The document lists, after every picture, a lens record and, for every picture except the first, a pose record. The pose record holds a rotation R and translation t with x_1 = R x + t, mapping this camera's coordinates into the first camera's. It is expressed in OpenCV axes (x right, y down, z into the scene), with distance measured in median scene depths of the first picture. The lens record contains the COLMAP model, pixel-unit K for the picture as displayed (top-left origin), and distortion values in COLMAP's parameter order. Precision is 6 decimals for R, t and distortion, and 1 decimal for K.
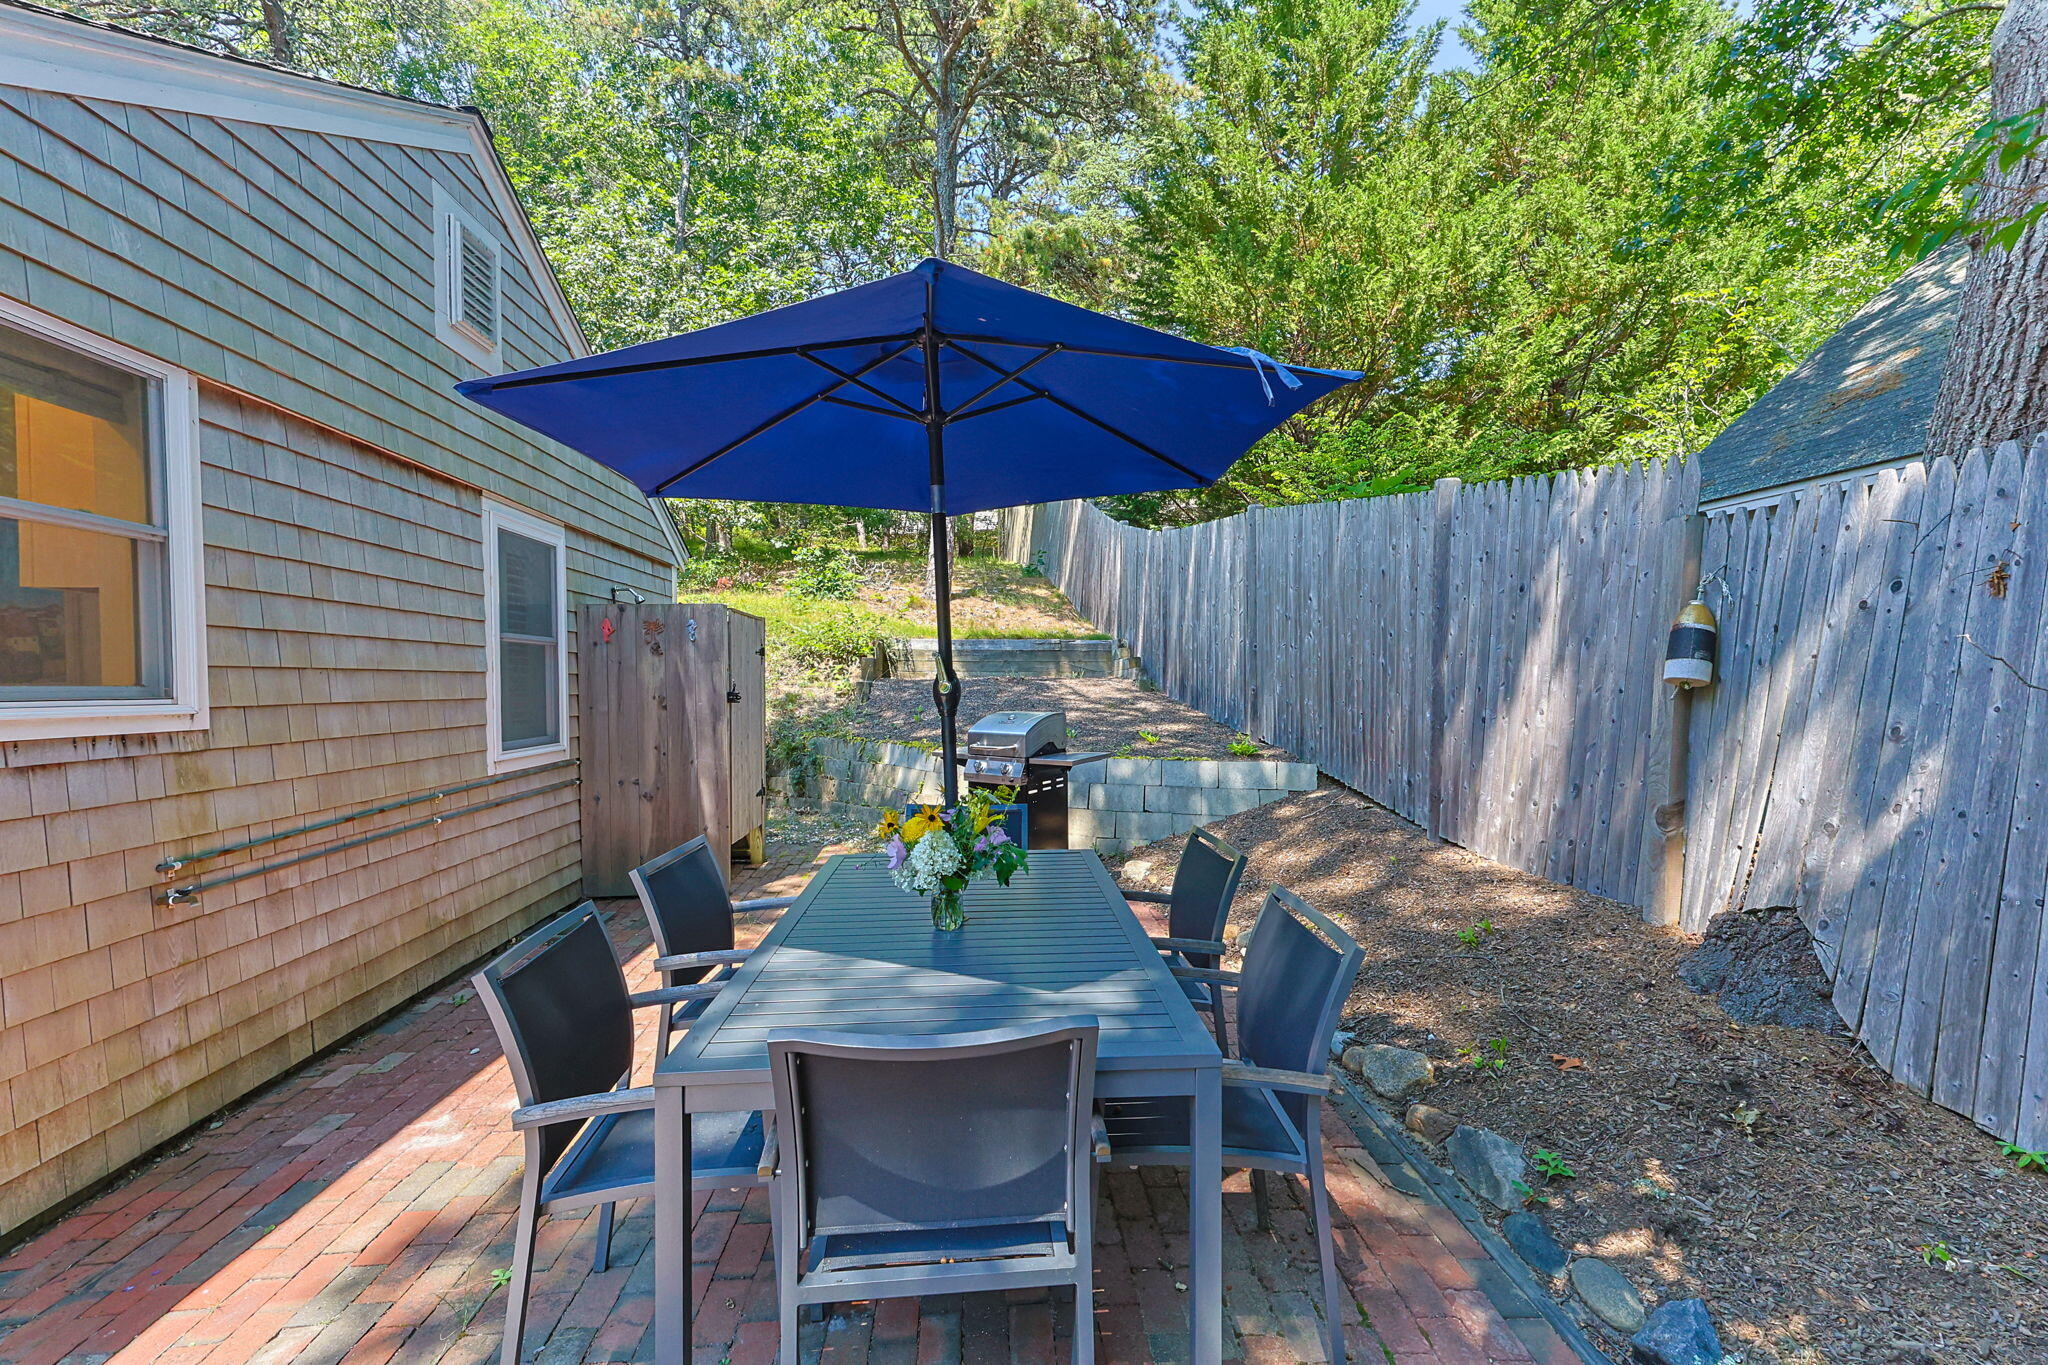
lens RADIAL K [[789.9, 0, 1023.3], [0, 789.9, 677.4], [0, 0, 1]] dist [-0.002070, 0.000218]
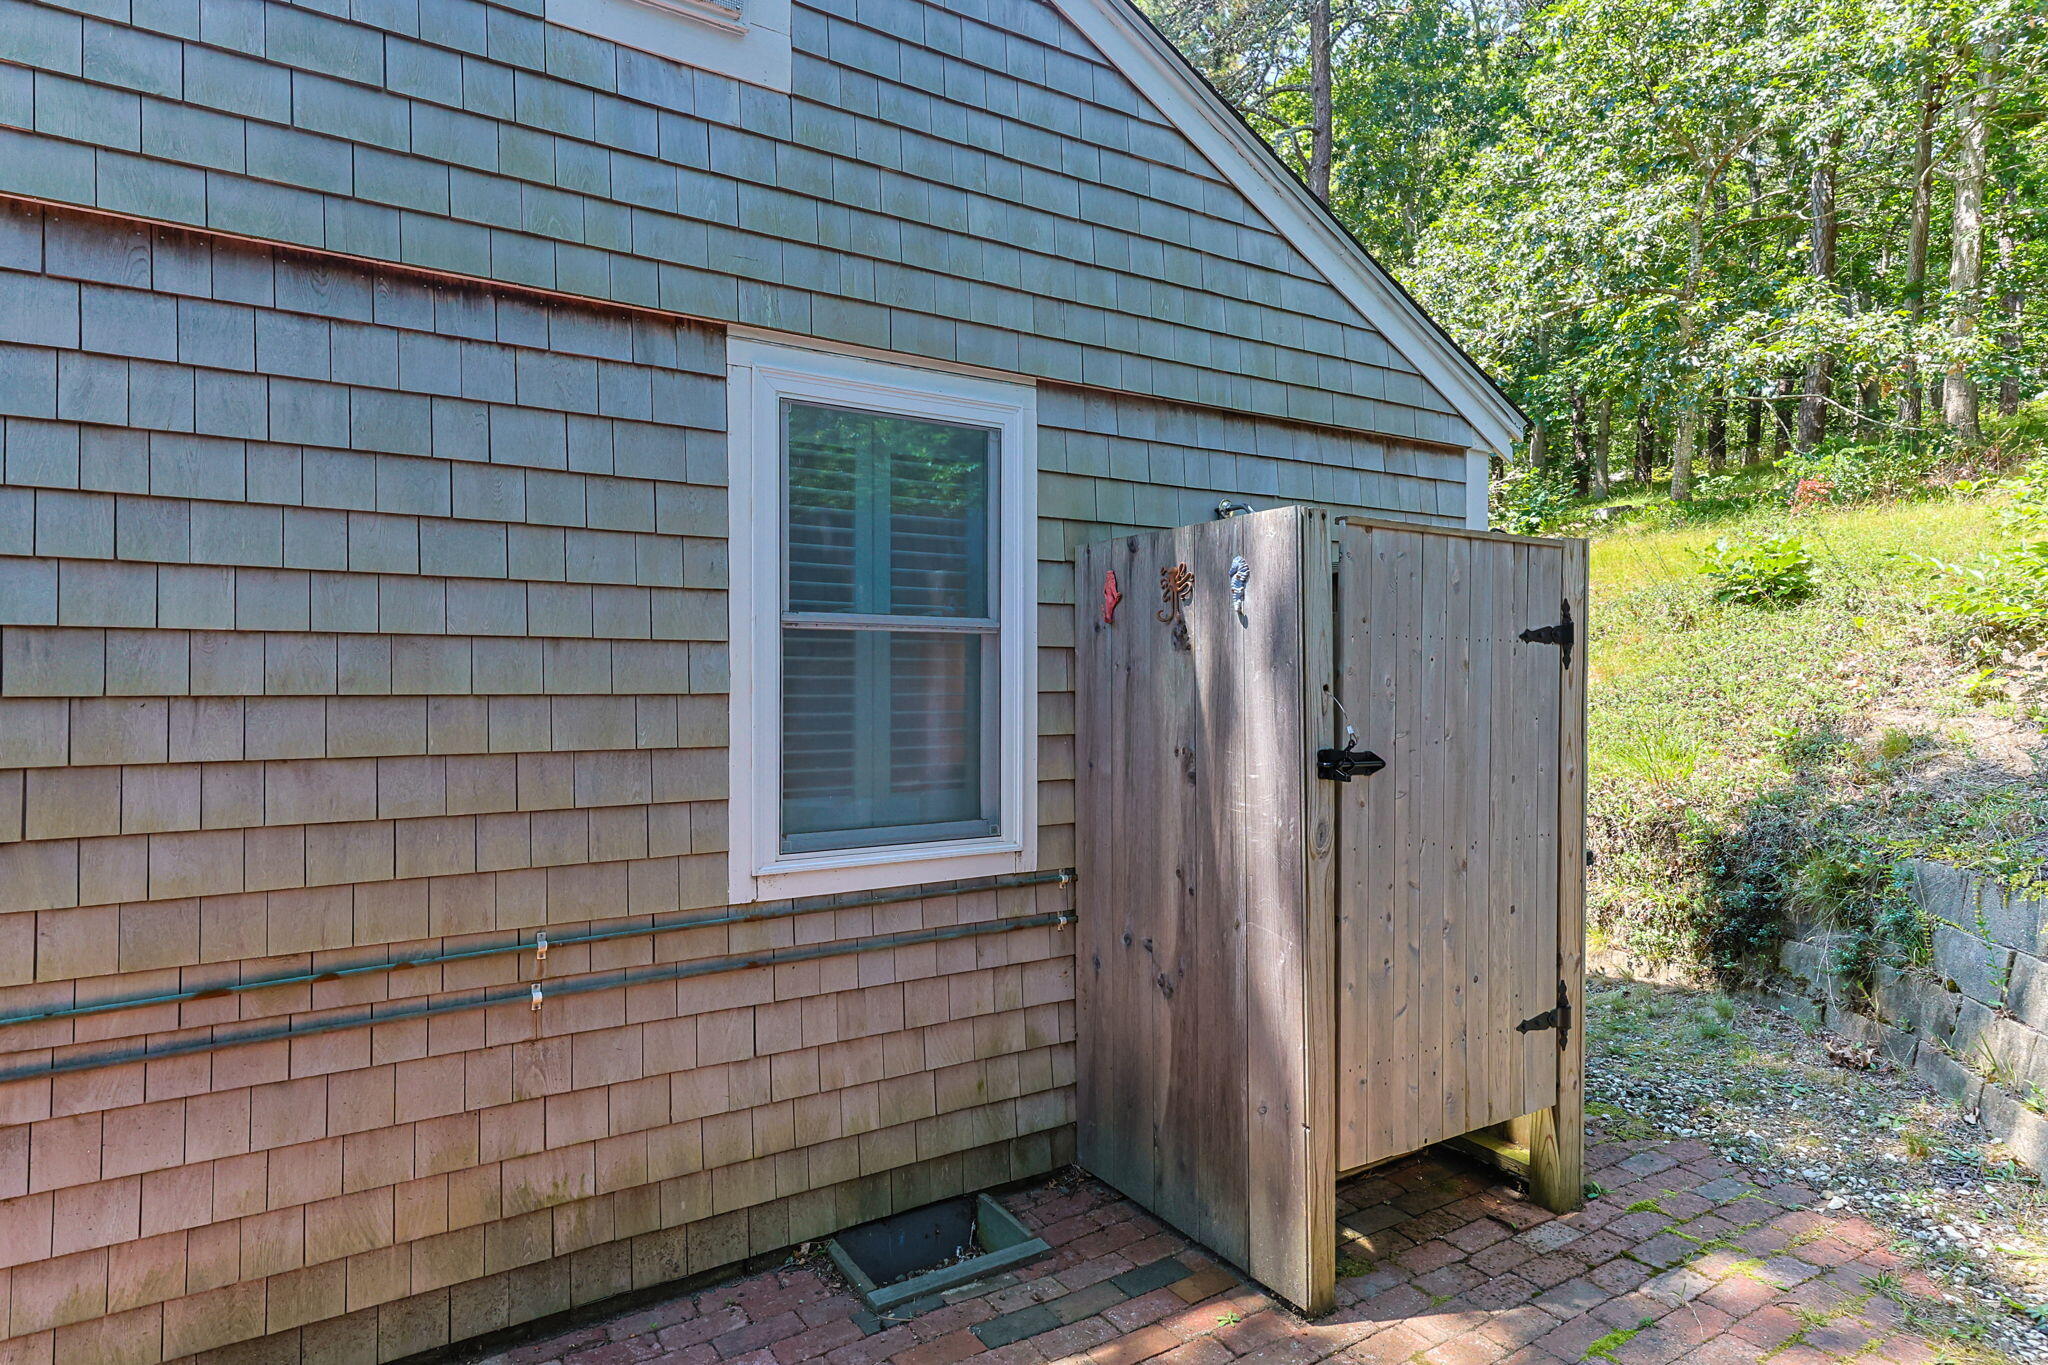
lens RADIAL K [[1042.2, 0, 1027.3], [0, 1042.2, 691.0], [0, 0, 1]] dist [0.019769, -0.004494]
pose [[0.438843, 0.010956, -0.898497, -0.010498], [0.000895, 0.999920, 0.012629, -0.012944], [0.898563, -0.006346, 0.438798, 0.693724]]
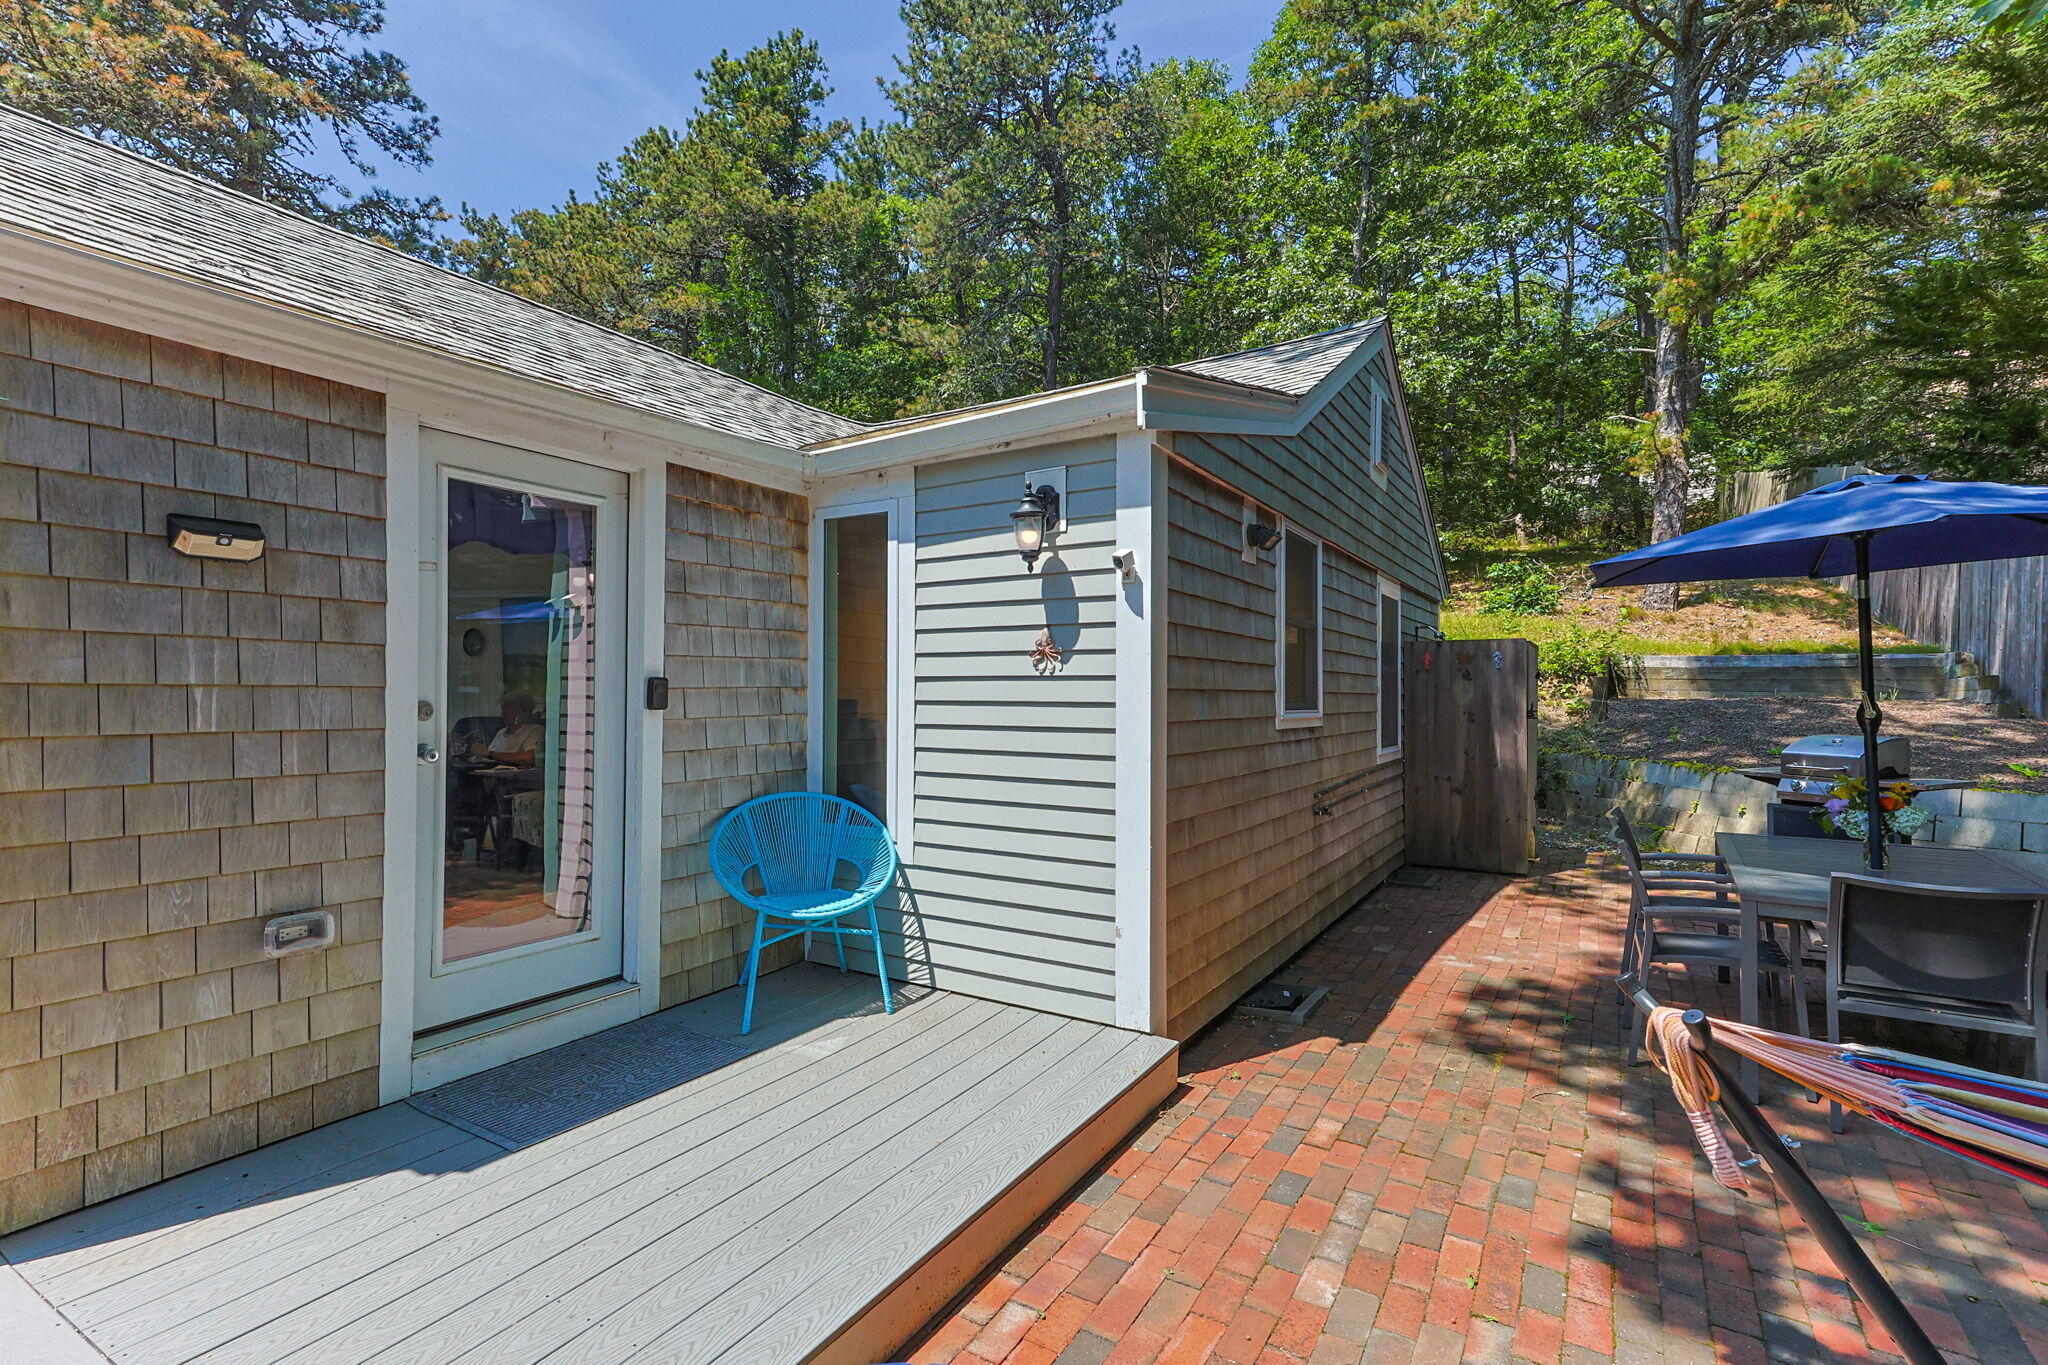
lens RADIAL K [[925.3, 0, 1027.5], [0, 925.3, 691.9], [0, 0, 1]] dist [0.011796, 0.001233]
pose [[0.809771, 0.010173, -0.586657, -0.160668], [-0.007502, 0.999947, 0.006984, -0.014208], [0.586698, -0.001254, 0.809805, -0.630058]]
